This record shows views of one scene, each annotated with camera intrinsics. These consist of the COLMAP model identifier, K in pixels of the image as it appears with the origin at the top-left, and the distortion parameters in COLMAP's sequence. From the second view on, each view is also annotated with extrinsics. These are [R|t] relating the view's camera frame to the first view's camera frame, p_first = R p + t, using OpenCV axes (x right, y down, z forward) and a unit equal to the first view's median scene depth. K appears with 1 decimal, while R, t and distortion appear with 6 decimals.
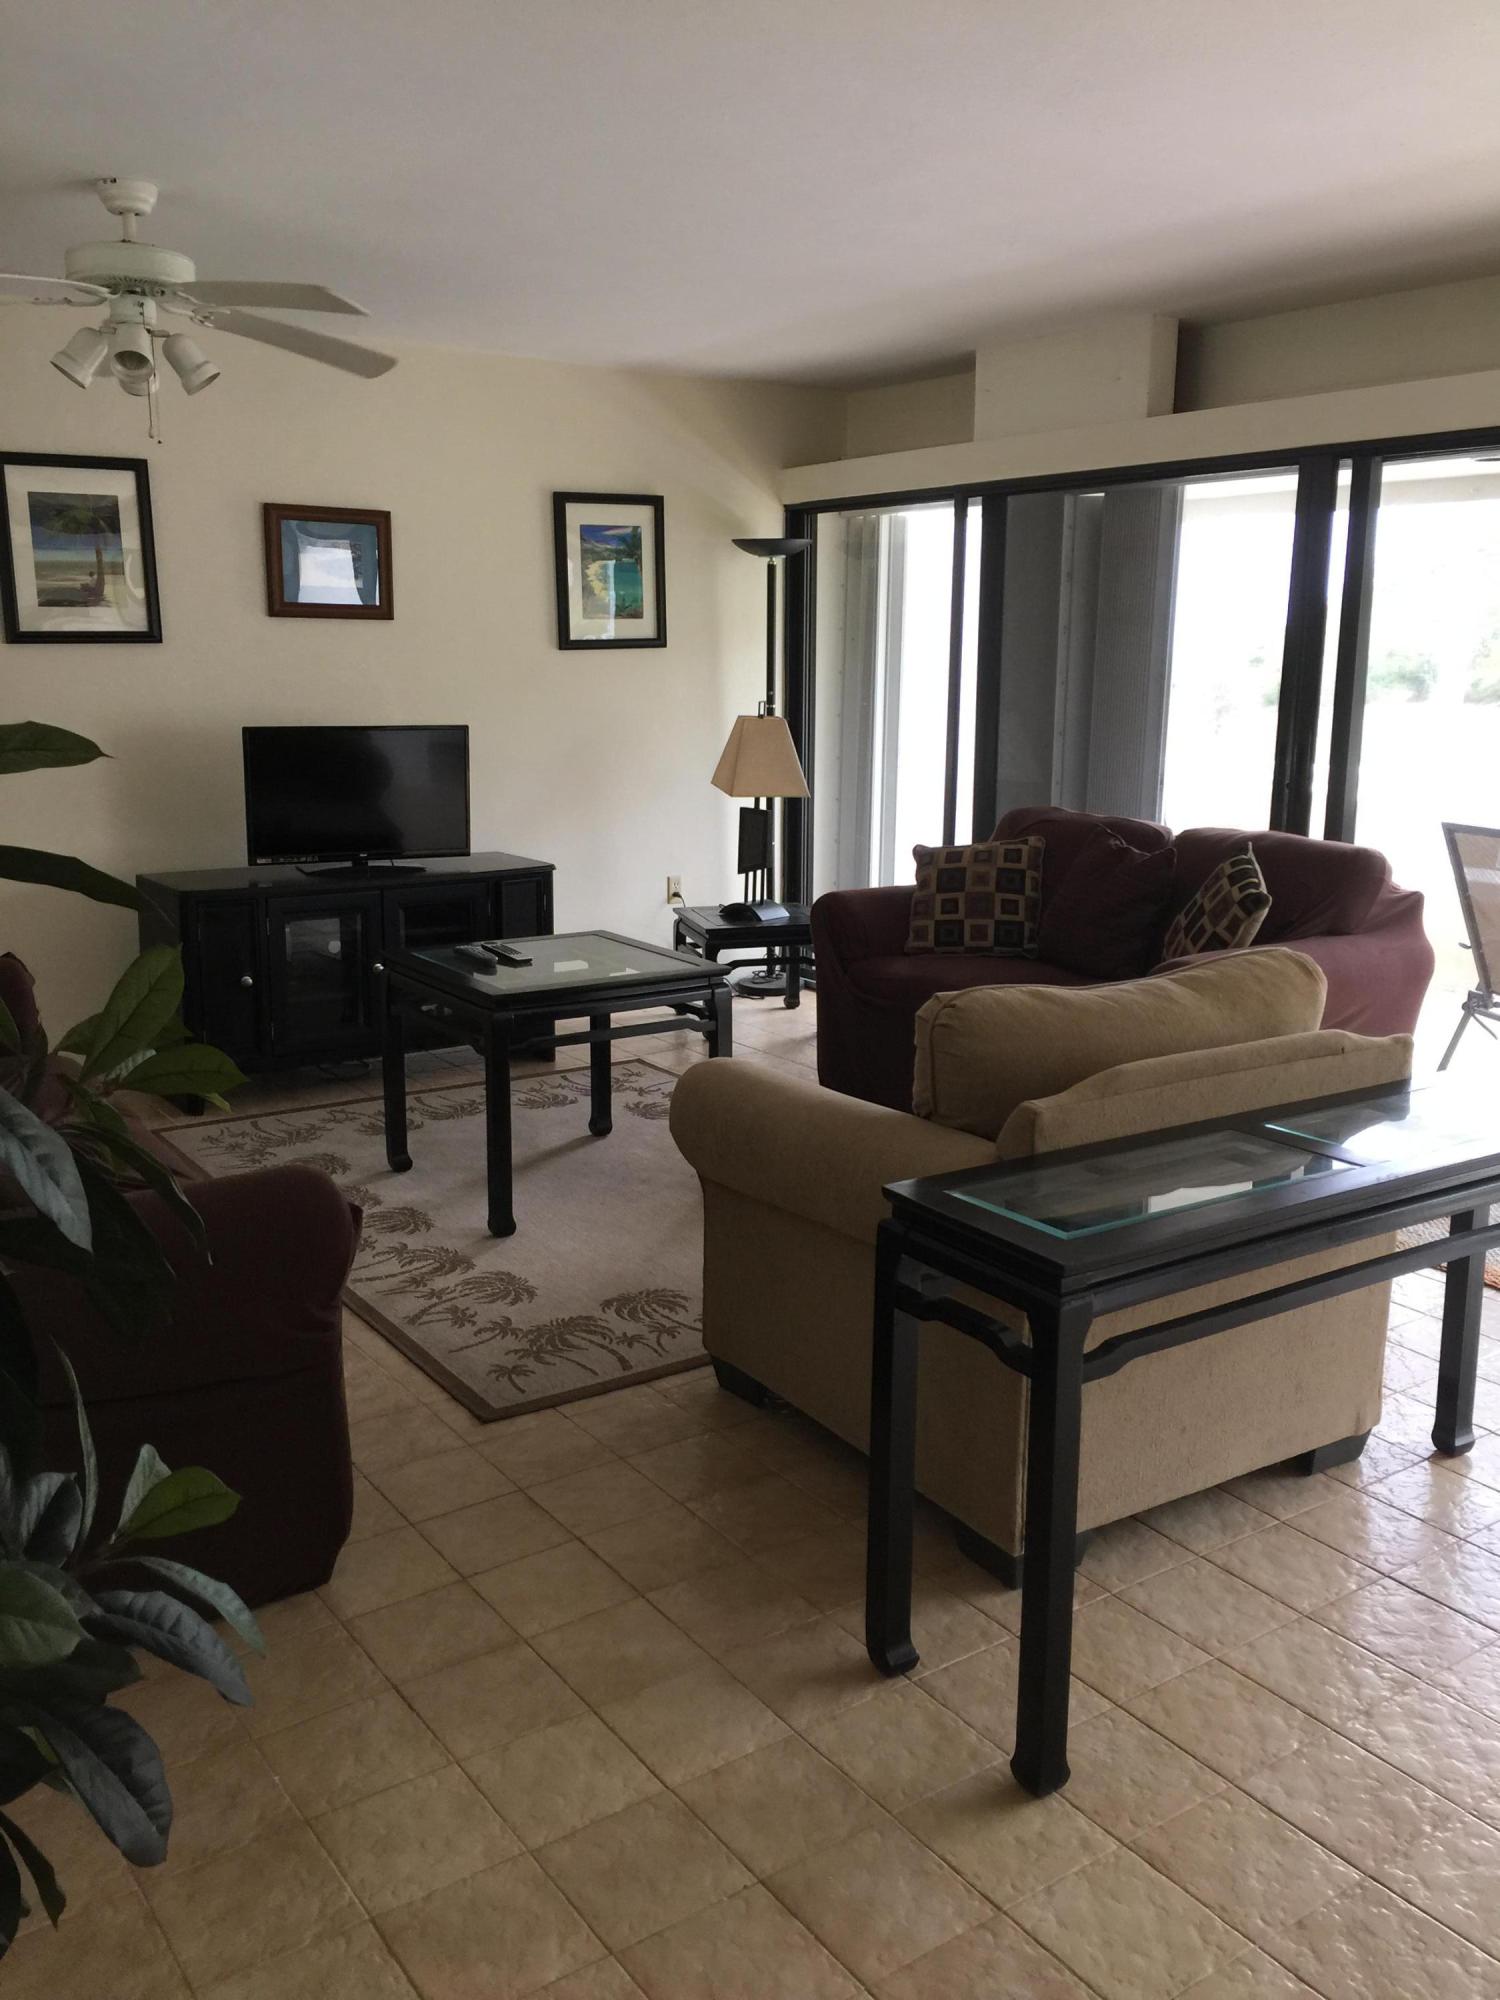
lens RADIAL K [[1708.8, 0, 746.0], [0, 1708.8, 989.3], [0, 0, 1]] dist [0.038791, -0.004268]
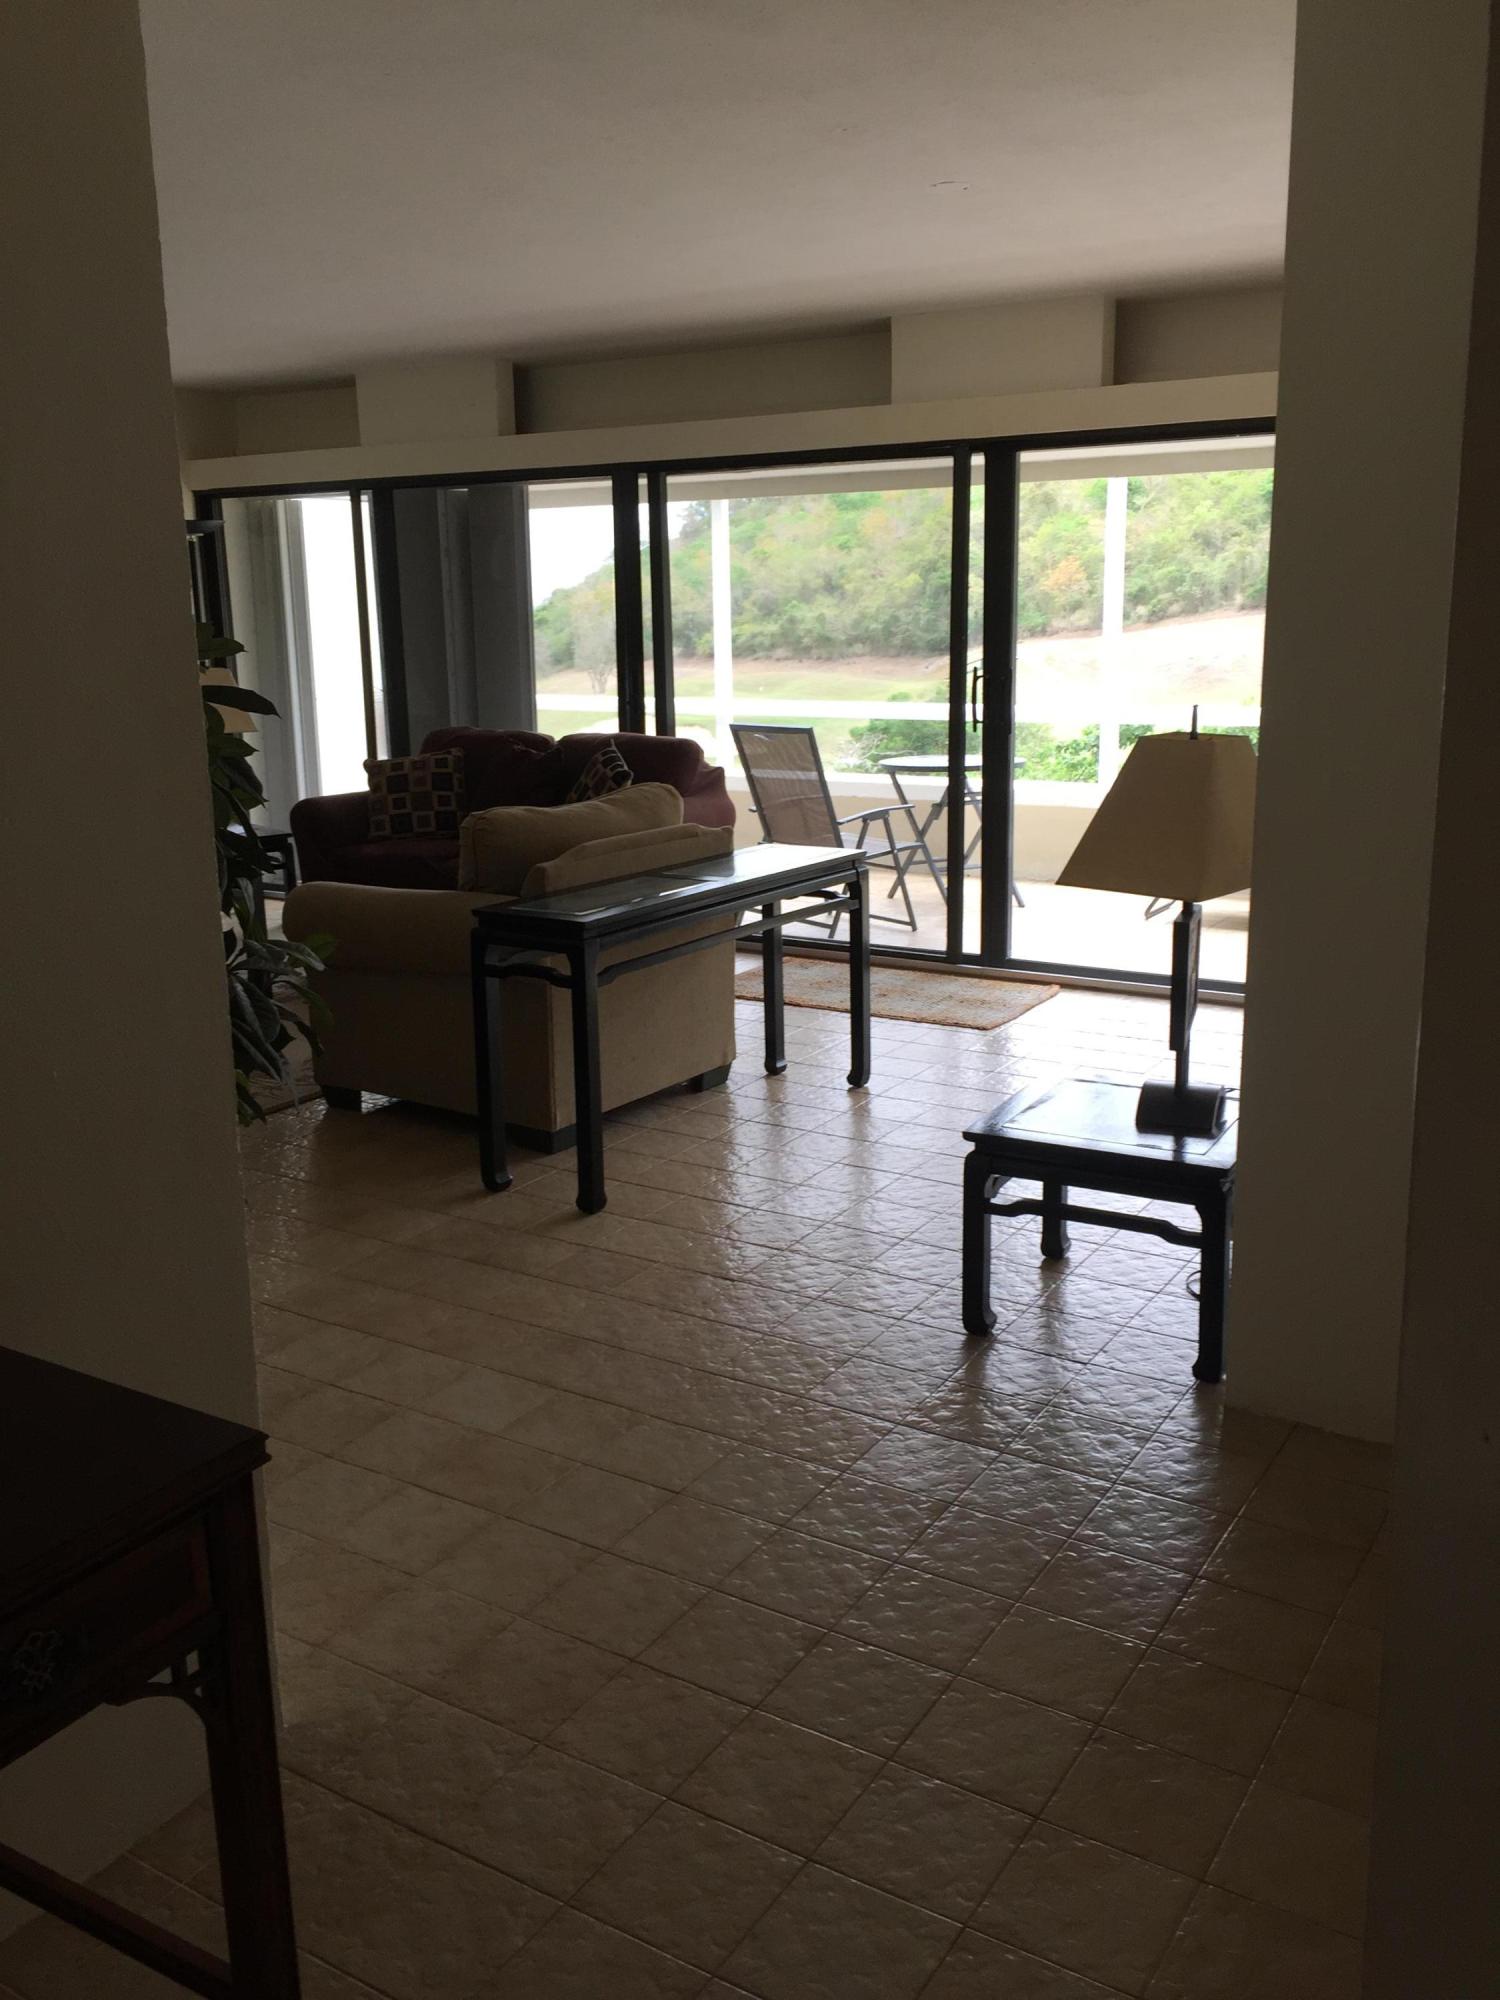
lens RADIAL K [[1701.4, 0, 750.0], [0, 1701.4, 1000.0], [0, 0, 1]] dist [0.057158, -0.000399]
pose [[0.918843, -0.111098, 0.378661, -0.160858], [0.101064, 0.993800, 0.046339, 0.074464], [-0.381461, -0.004310, 0.924375, -0.360930]]
